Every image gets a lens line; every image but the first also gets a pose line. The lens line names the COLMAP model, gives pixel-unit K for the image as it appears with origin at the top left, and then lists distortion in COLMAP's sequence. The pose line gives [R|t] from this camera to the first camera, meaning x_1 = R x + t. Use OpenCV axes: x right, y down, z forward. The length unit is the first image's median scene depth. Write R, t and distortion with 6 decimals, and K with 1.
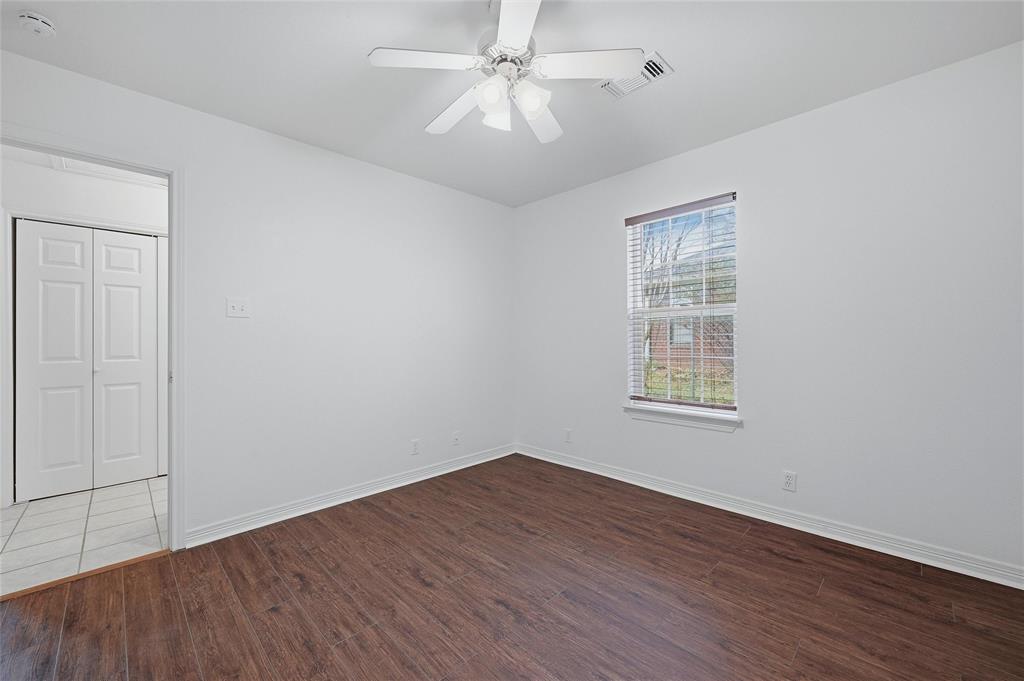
lens RADIAL K [[408.0, 0, 520.4], [0, 408.0, 341.6], [0, 0, 1]] dist [0.011180, 0.000218]
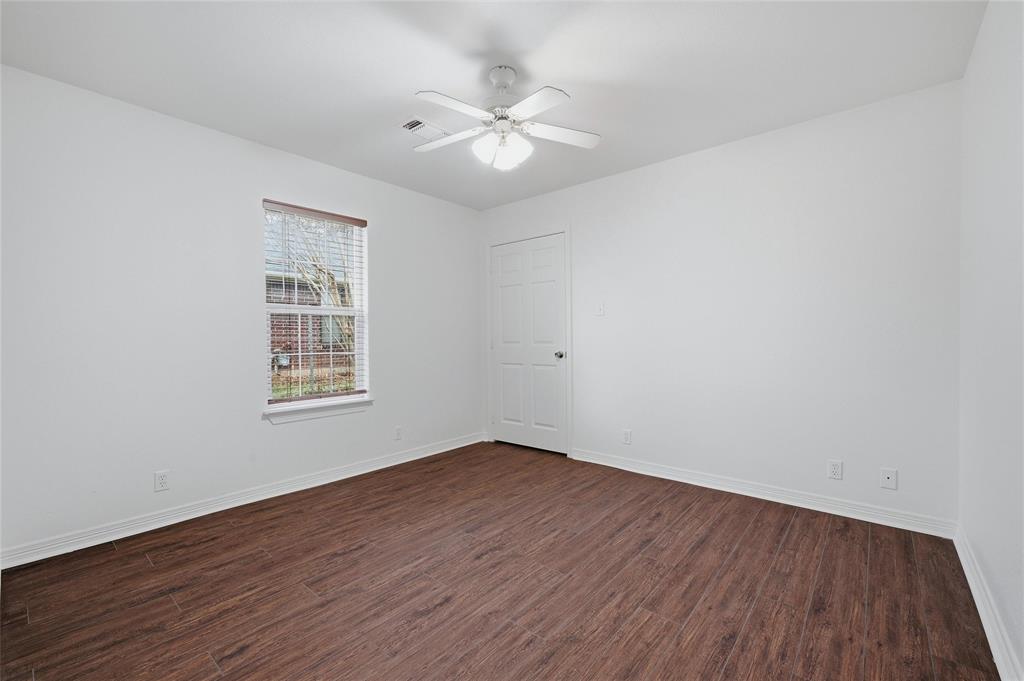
lens RADIAL K [[408.0, 0, 519.8], [0, 408.0, 338.6], [0, 0, 1]] dist [0.011180, 0.000218]
pose [[-0.072191, 0.009381, 0.997347, -0.897990], [0.007140, 0.999935, -0.008889, 0.014213], [-0.997365, 0.006479, -0.072253, 0.699030]]
